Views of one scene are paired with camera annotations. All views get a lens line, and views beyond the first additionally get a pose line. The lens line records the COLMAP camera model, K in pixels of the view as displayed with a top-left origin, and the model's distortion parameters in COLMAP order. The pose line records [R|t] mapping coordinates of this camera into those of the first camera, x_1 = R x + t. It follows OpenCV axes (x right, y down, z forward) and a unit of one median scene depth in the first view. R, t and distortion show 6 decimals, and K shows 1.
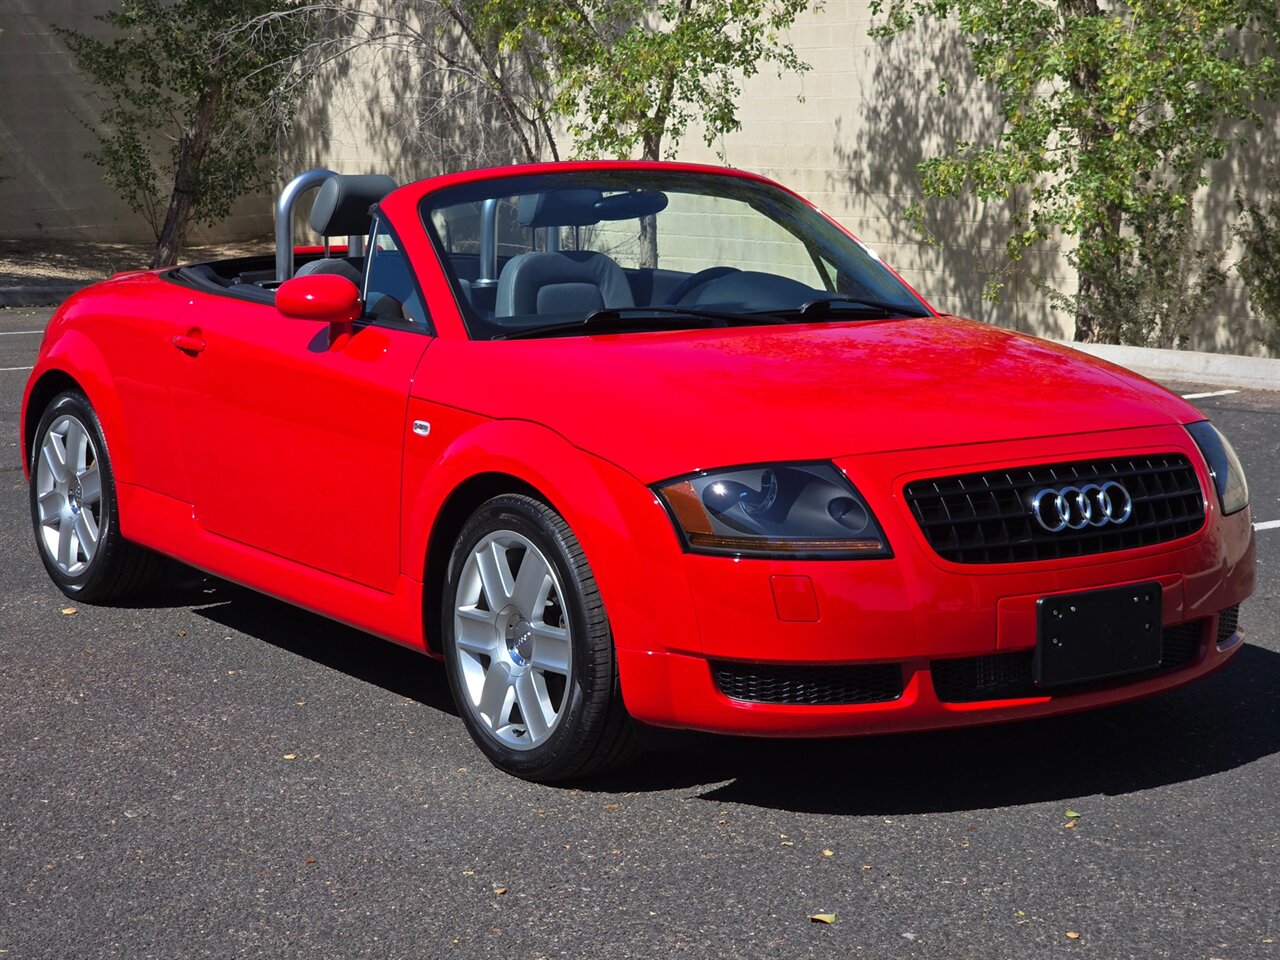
lens RADIAL K [[2566.6, 0, 640.0], [0, 2566.6, 480.0], [0, 0, 1]] dist [0.046514, 0.321989]
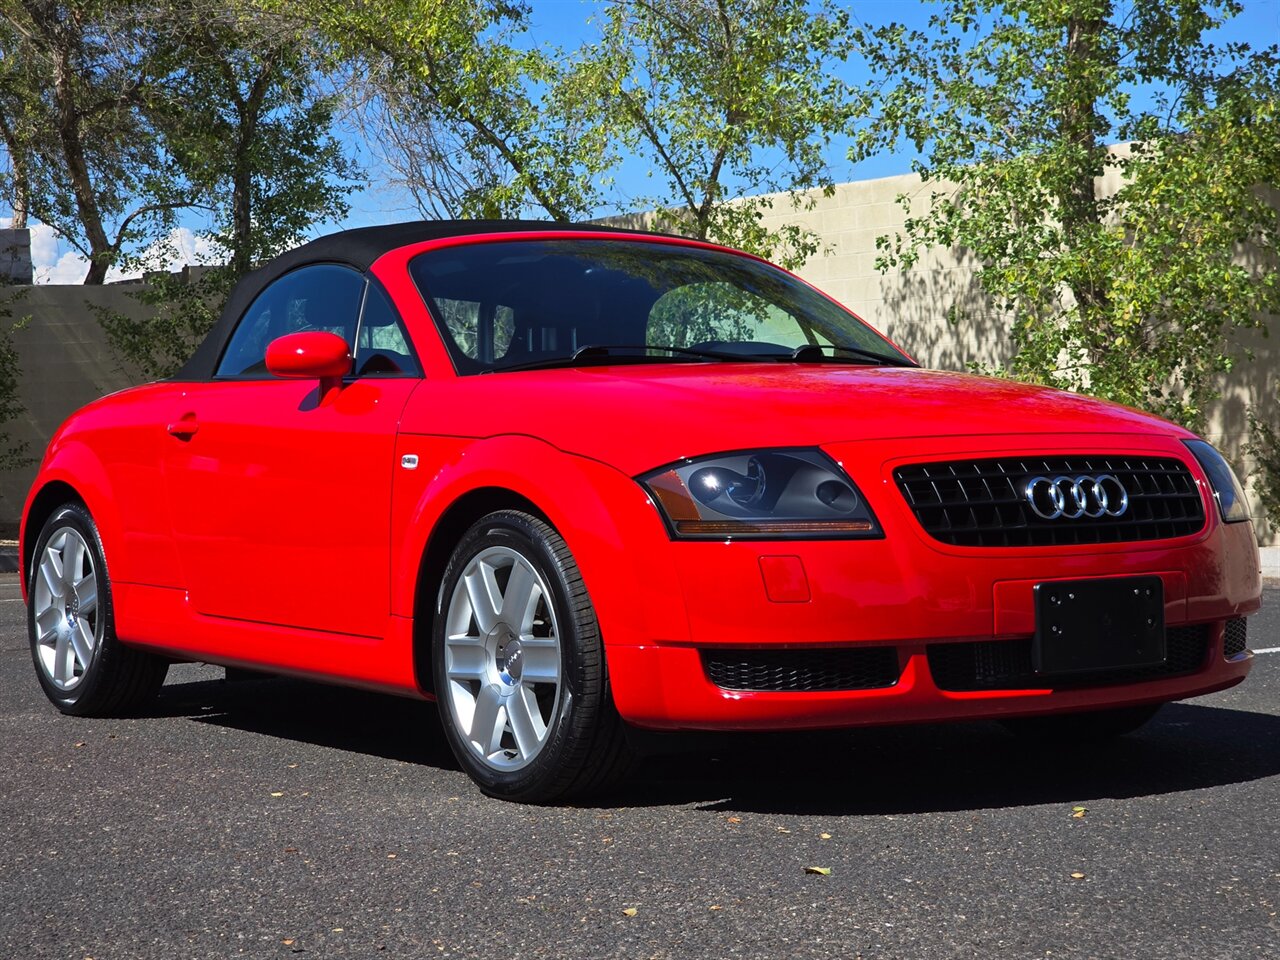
lens RADIAL K [[2558.5, 0, 634.2], [0, 2558.5, 501.2], [0, 0, 1]] dist [0.068796, 0.101315]
pose [[0.999620, -0.022538, -0.015885, 0.017684], [0.020030, 0.989467, -0.143367, 0.144826], [0.018949, 0.142994, 0.989542, 0.025801]]
